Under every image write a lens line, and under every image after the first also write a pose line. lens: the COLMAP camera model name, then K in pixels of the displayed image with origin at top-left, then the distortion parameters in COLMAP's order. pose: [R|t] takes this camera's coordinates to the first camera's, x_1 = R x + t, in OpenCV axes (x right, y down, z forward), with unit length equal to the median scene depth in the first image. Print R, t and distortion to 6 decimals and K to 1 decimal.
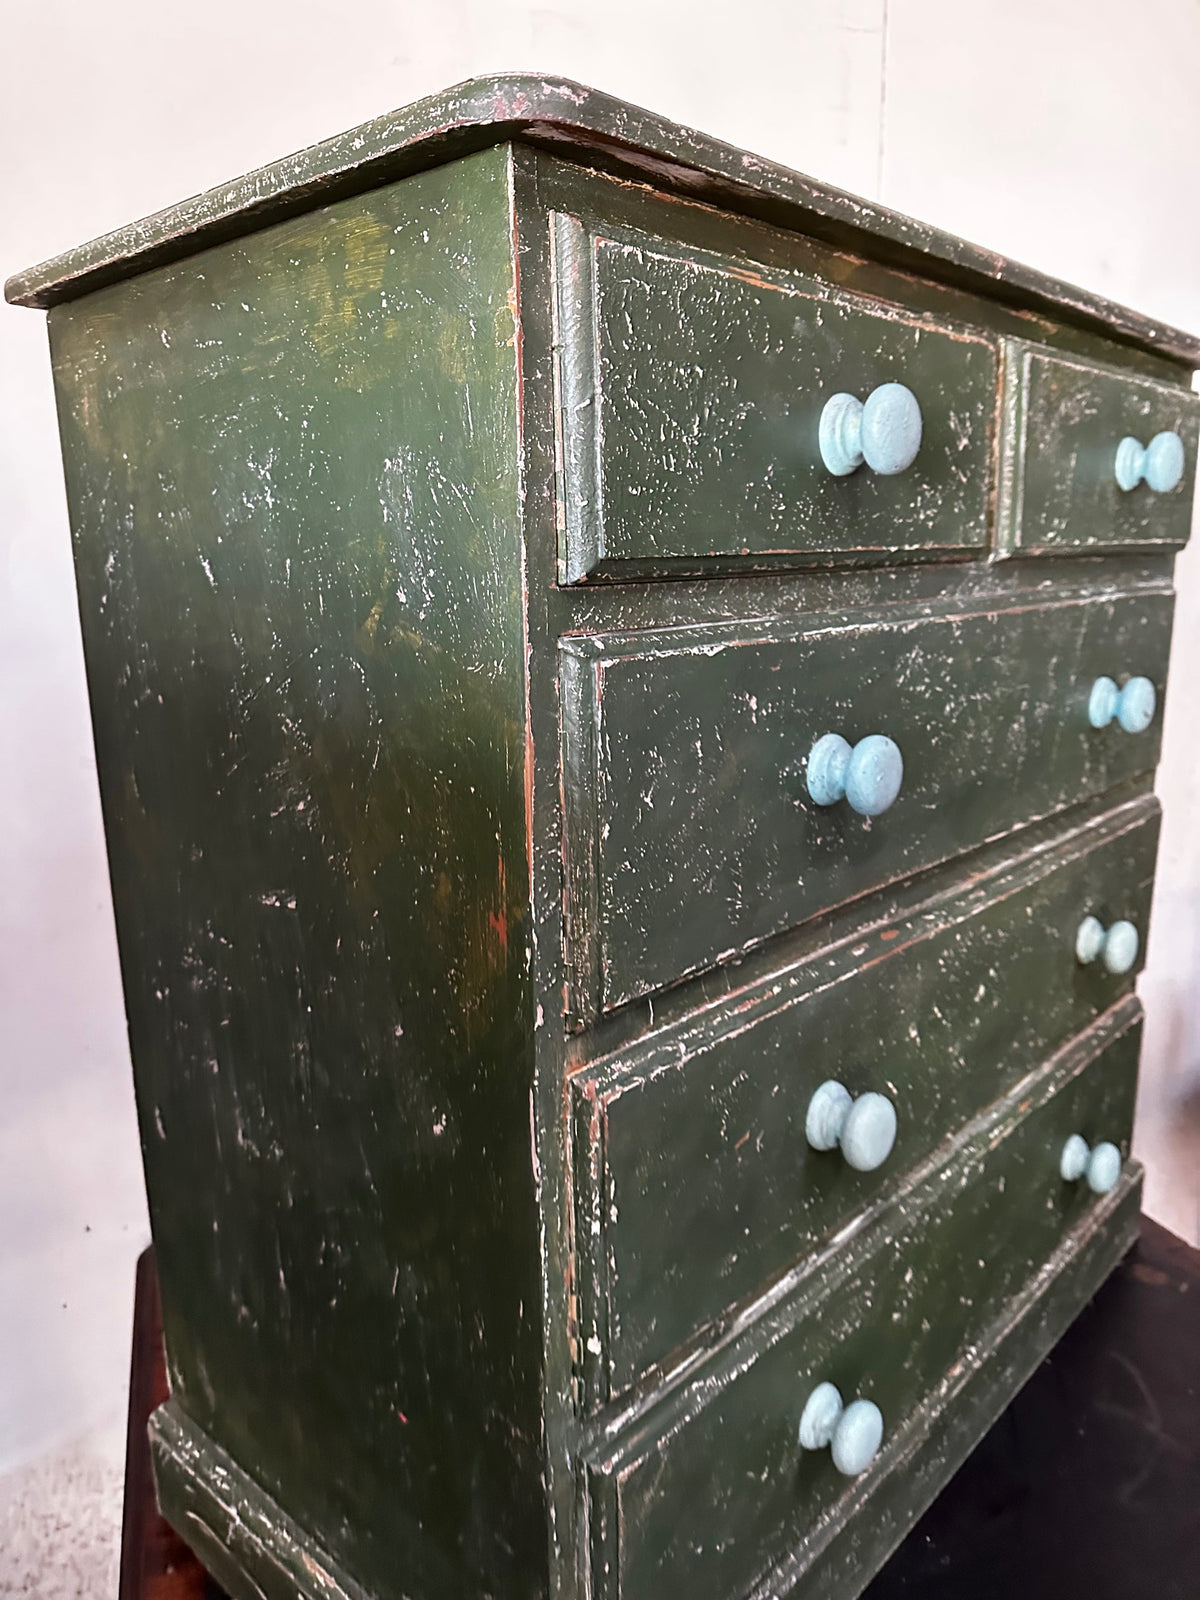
lens RADIAL K [[1134.0, 0, 579.9], [0, 1134.0, 812.7], [0, 0, 1]] dist [0.142914, -0.321166]
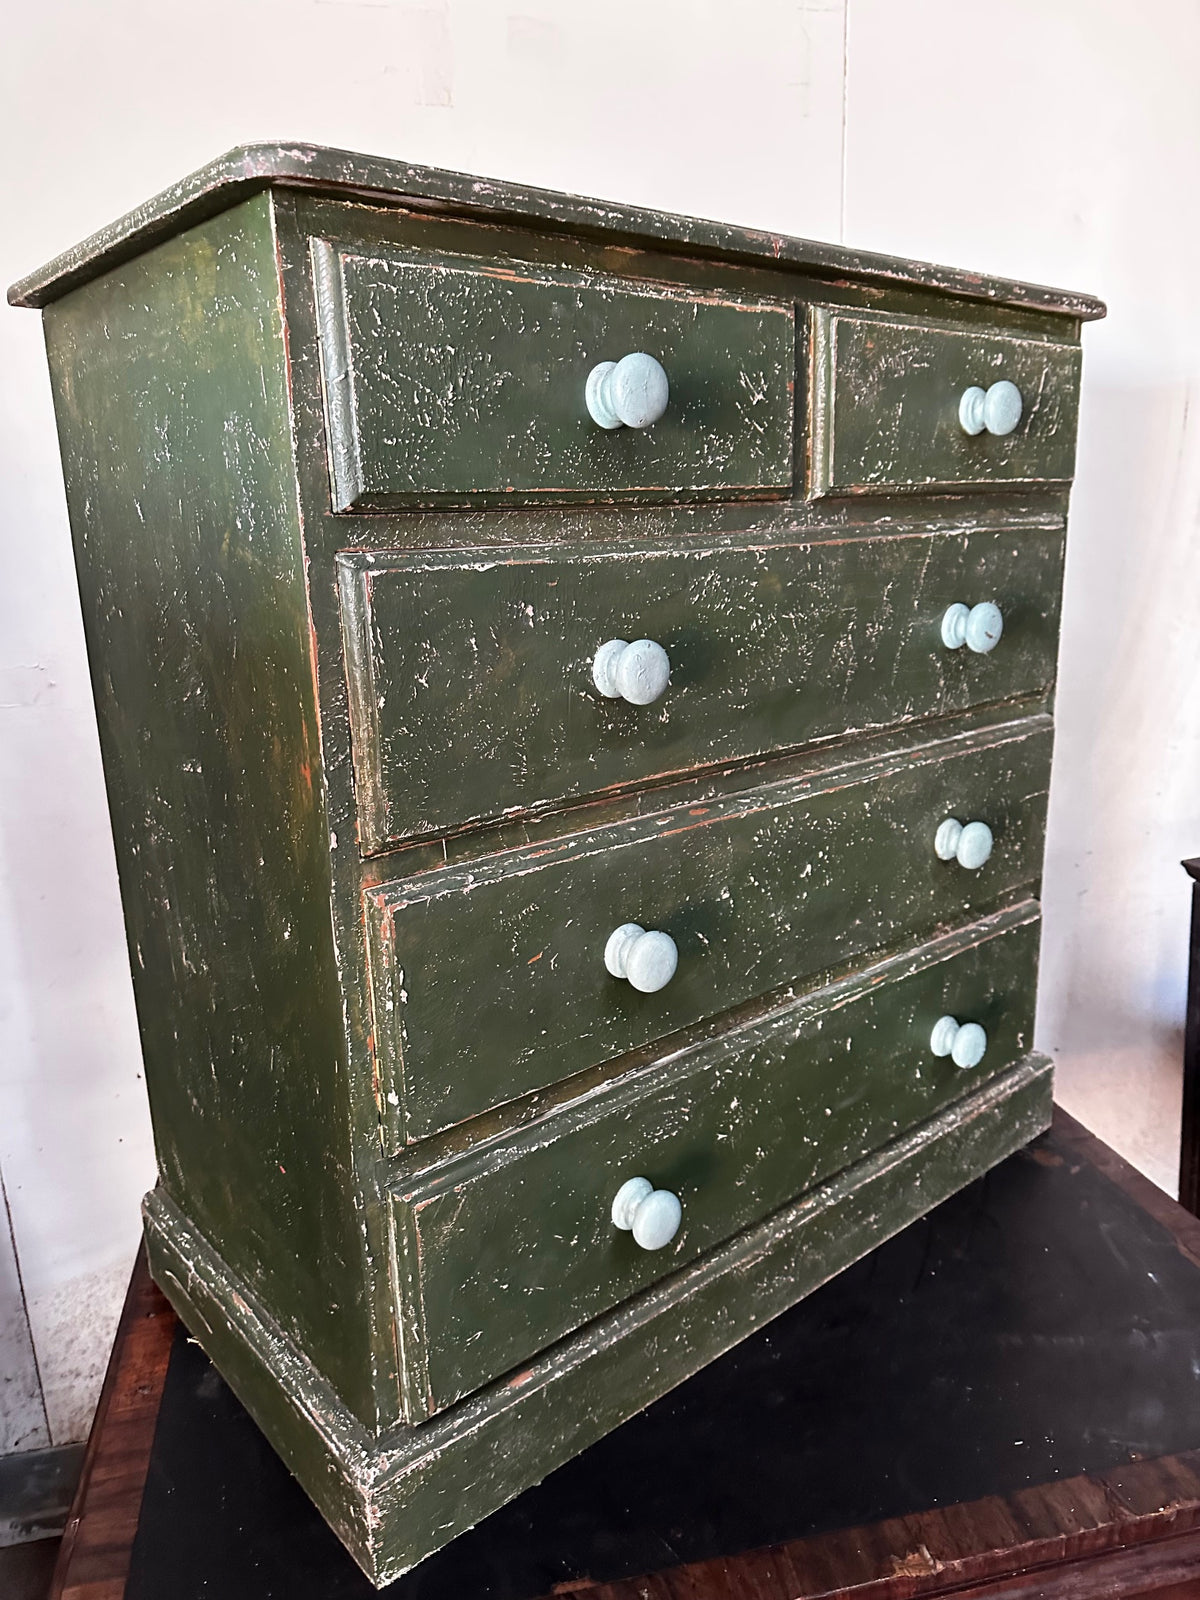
lens RADIAL K [[1126.1, 0, 584.8], [0, 1126.1, 798.6], [0, 0, 1]] dist [0.155063, -0.328160]
pose [[0.992701, 0.019101, -0.119082, 0.327846], [-0.016069, 0.999523, 0.026376, 0.070663], [0.119529, -0.024270, 0.992534, -0.225207]]
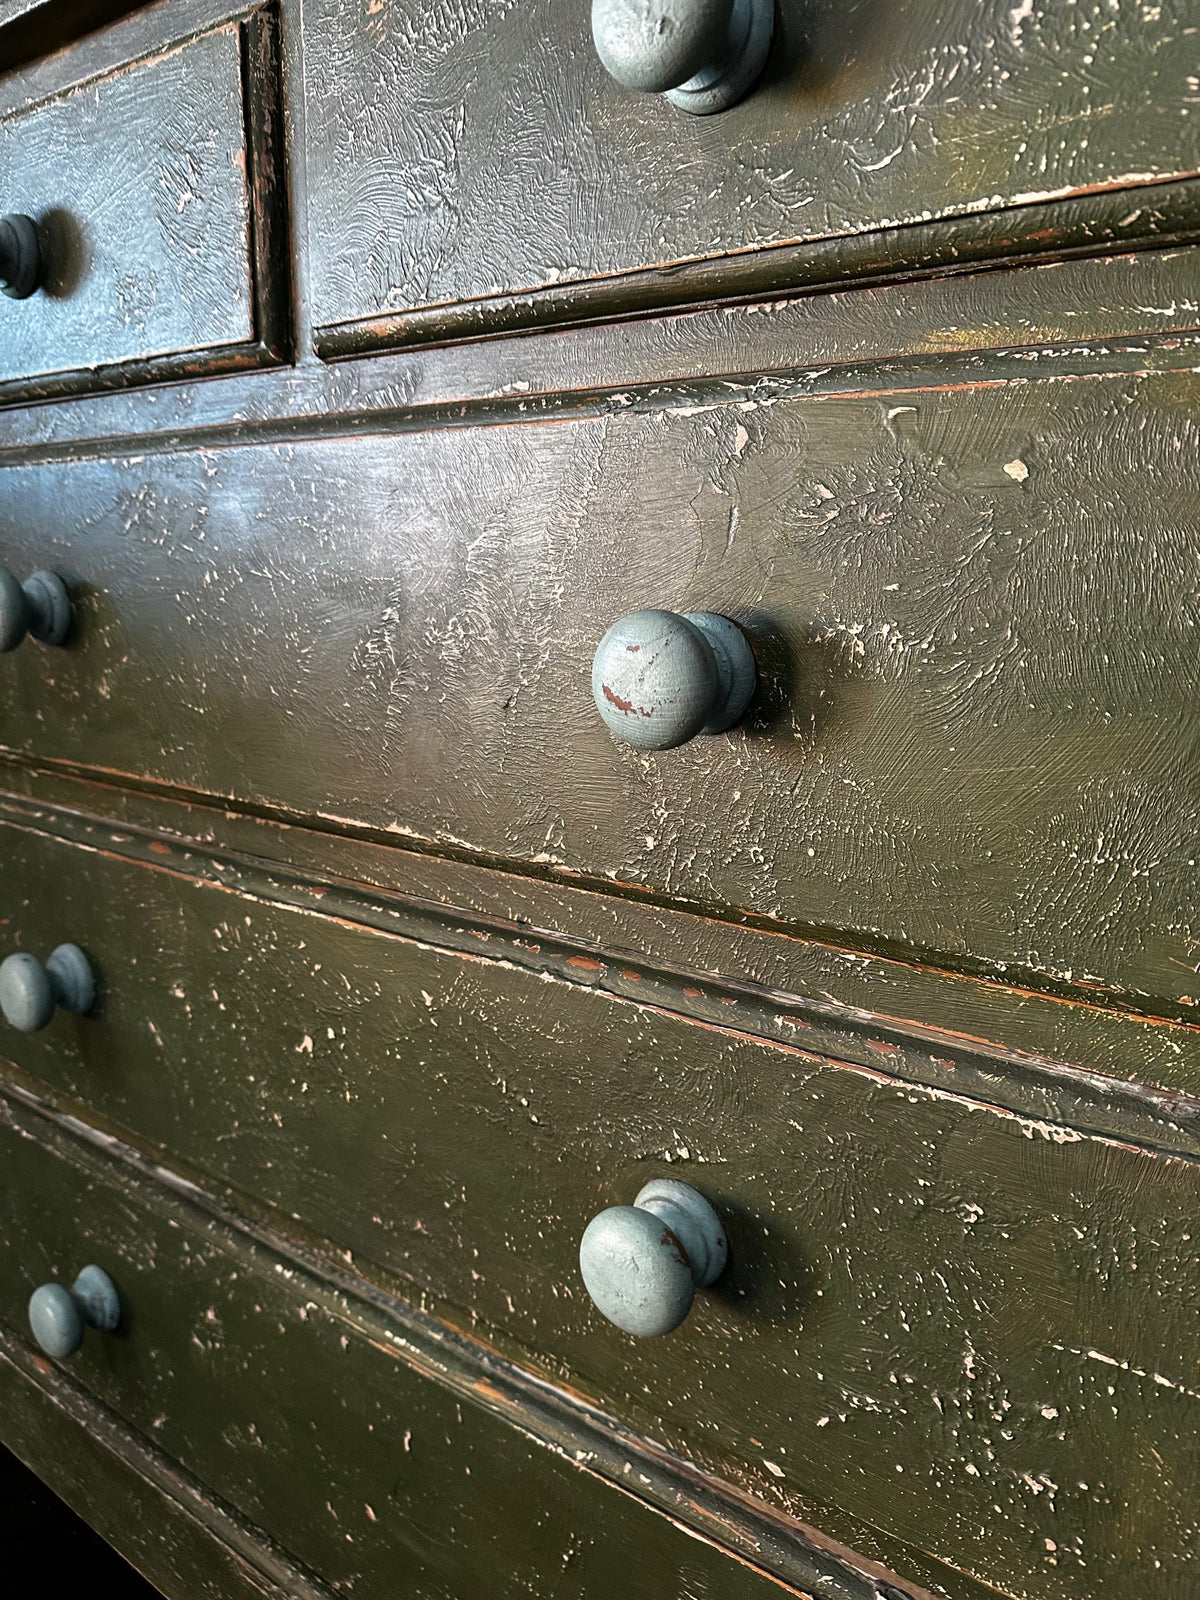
lens RADIAL K [[1130.9, 0, 593.4], [0, 1130.9, 799.0], [0, 0, 1]] dist [0.086663, -0.176534]
pose [[0.107574, 0.224003, -0.968633, 1.213436], [-0.232001, 0.953044, 0.194633, -0.175622], [0.966749, 0.203786, 0.154492, 1.305191]]
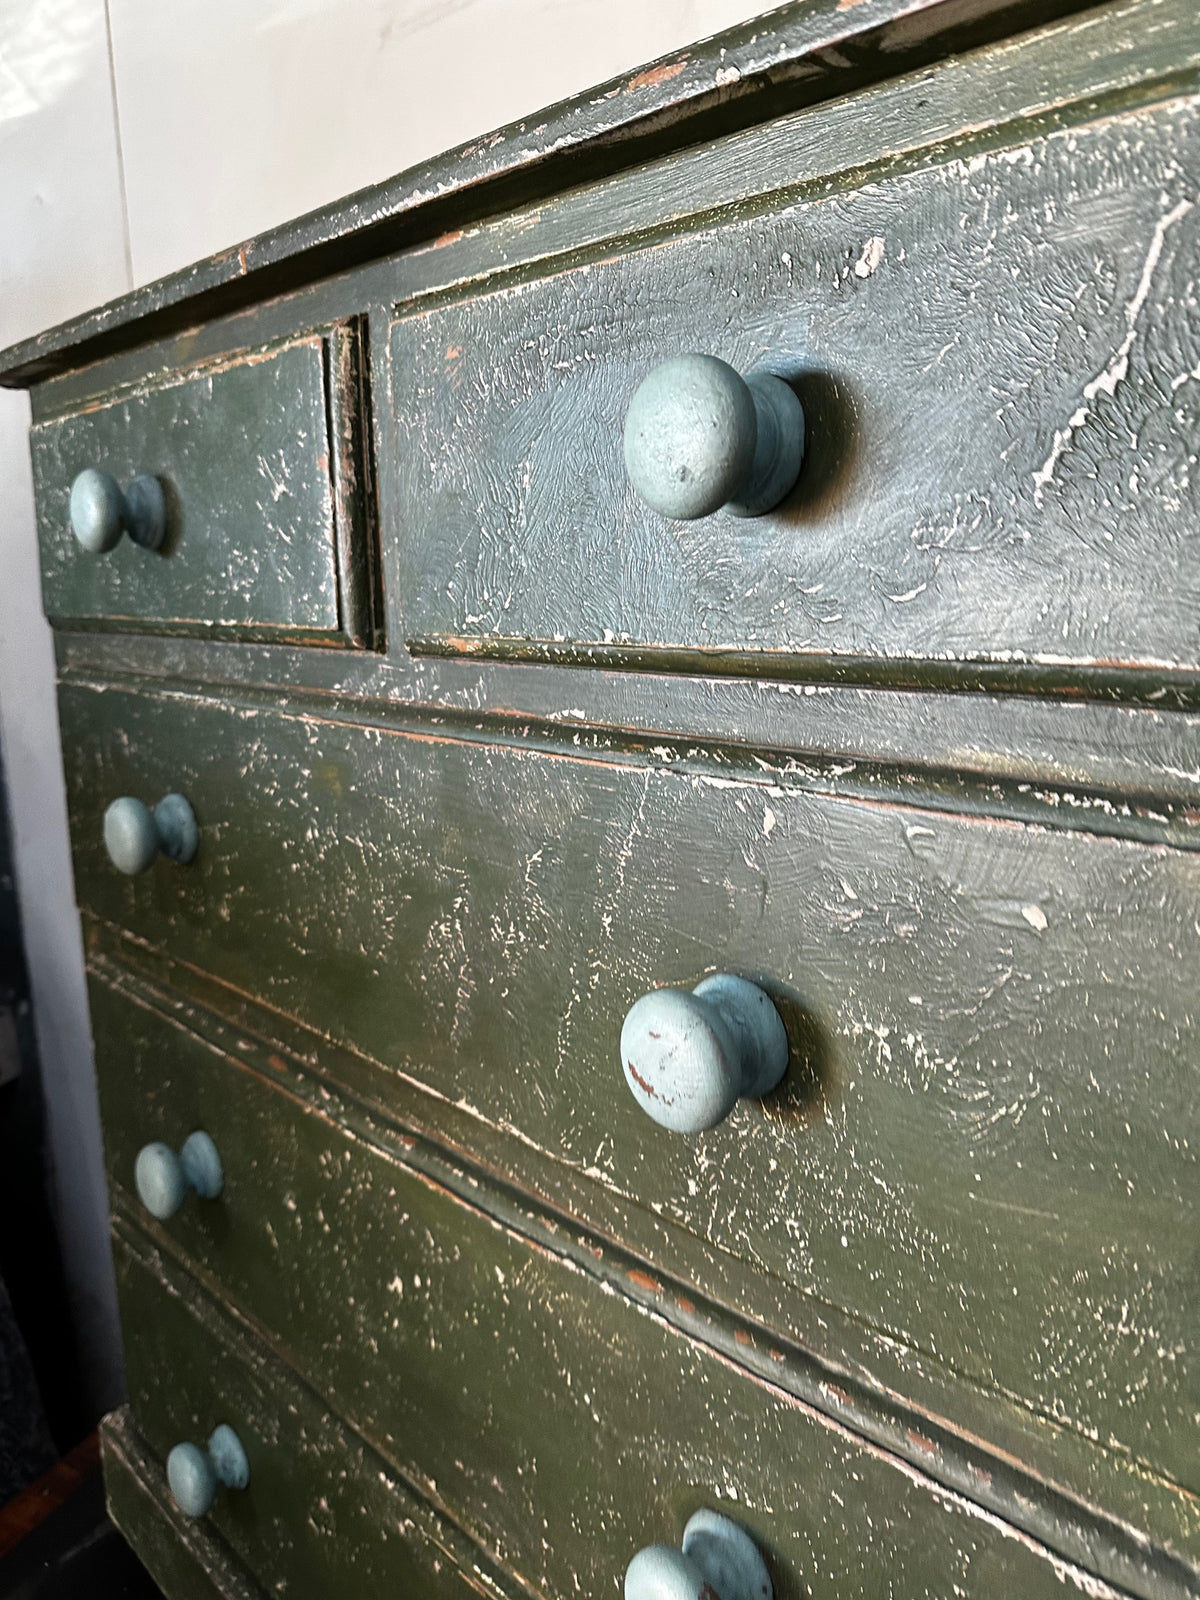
lens RADIAL K [[1127.4, 0, 612.6], [0, 1127.4, 788.0], [0, 0, 1]] dist [0.106553, -0.221559]
pose [[-0.036586, 0.198036, -0.979512, 1.183104], [-0.215271, 0.955594, 0.201241, -0.356815], [0.975869, 0.218223, 0.007671, 1.341314]]
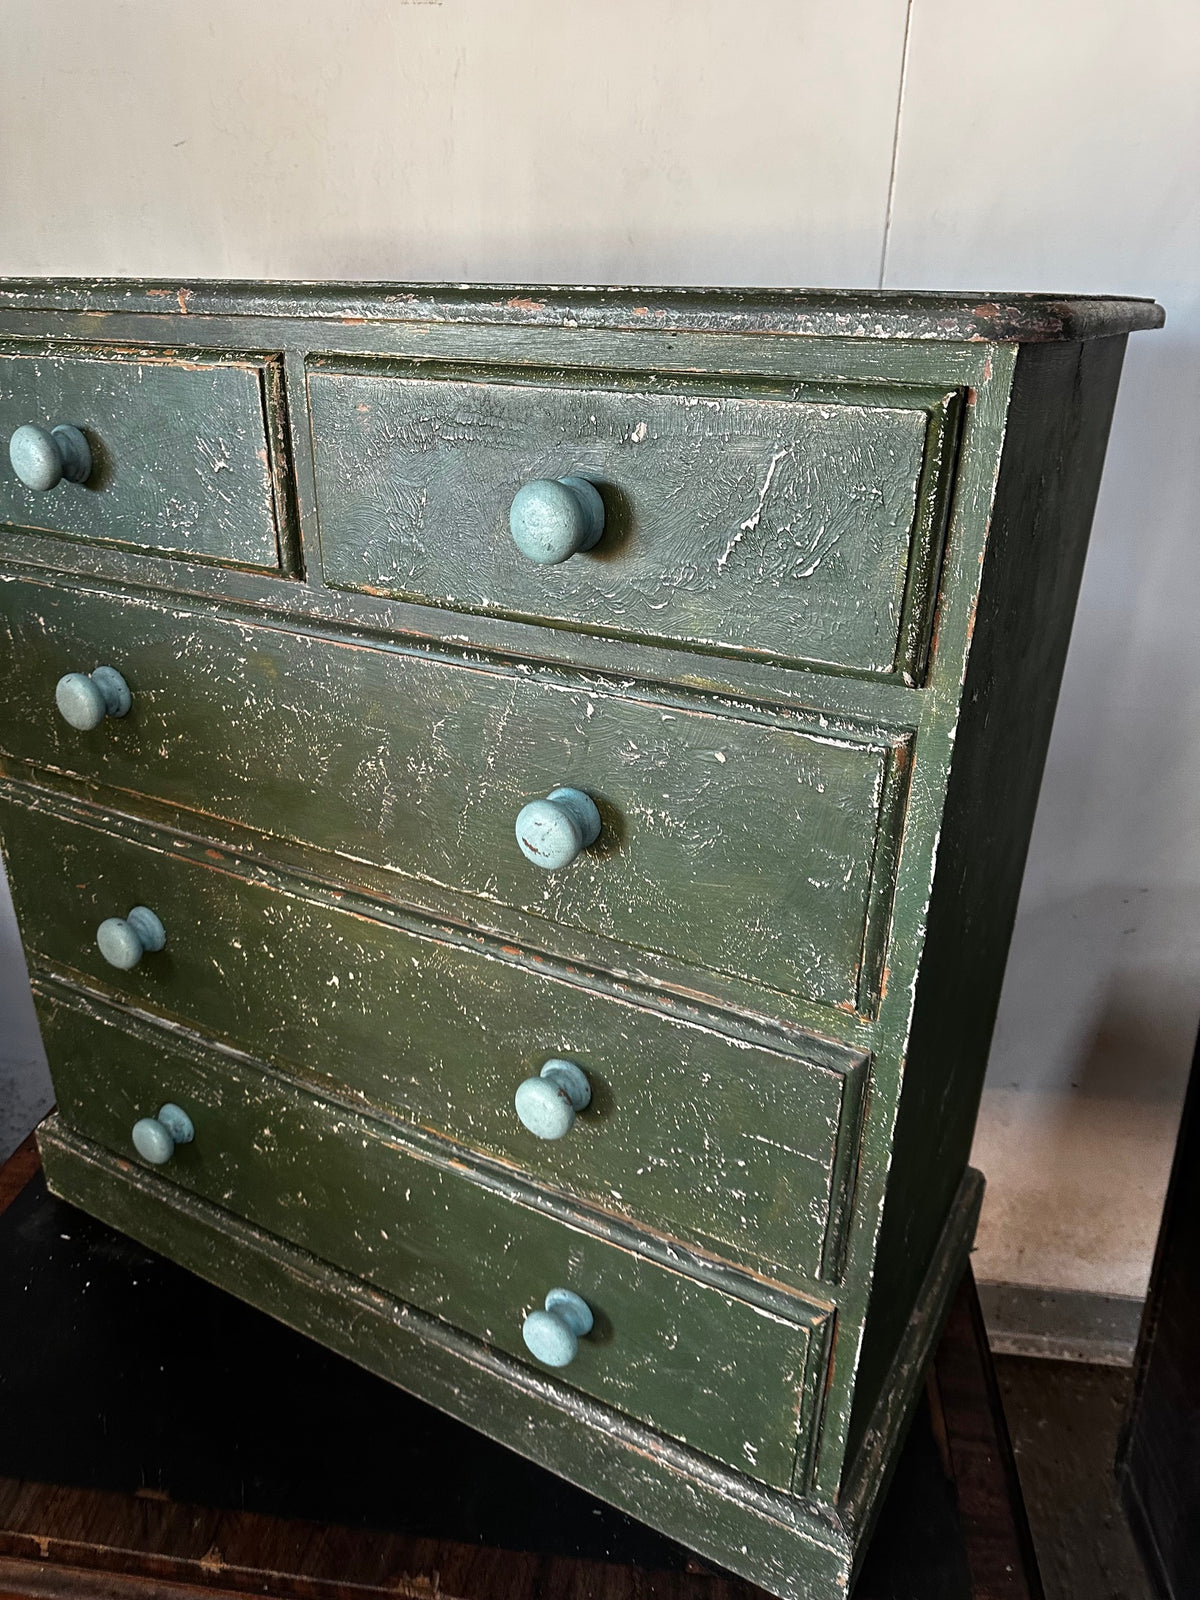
lens RADIAL K [[1104.4, 0, 600.0], [0, 1104.4, 800.0], [0, 0, 1]] dist [0.143197, -0.286002]
pose [[0.242684, 0.414694, -0.877003, 1.578701], [-0.240121, 0.901575, 0.359867, -0.540821], [0.939918, 0.123253, 0.318375, 1.118711]]
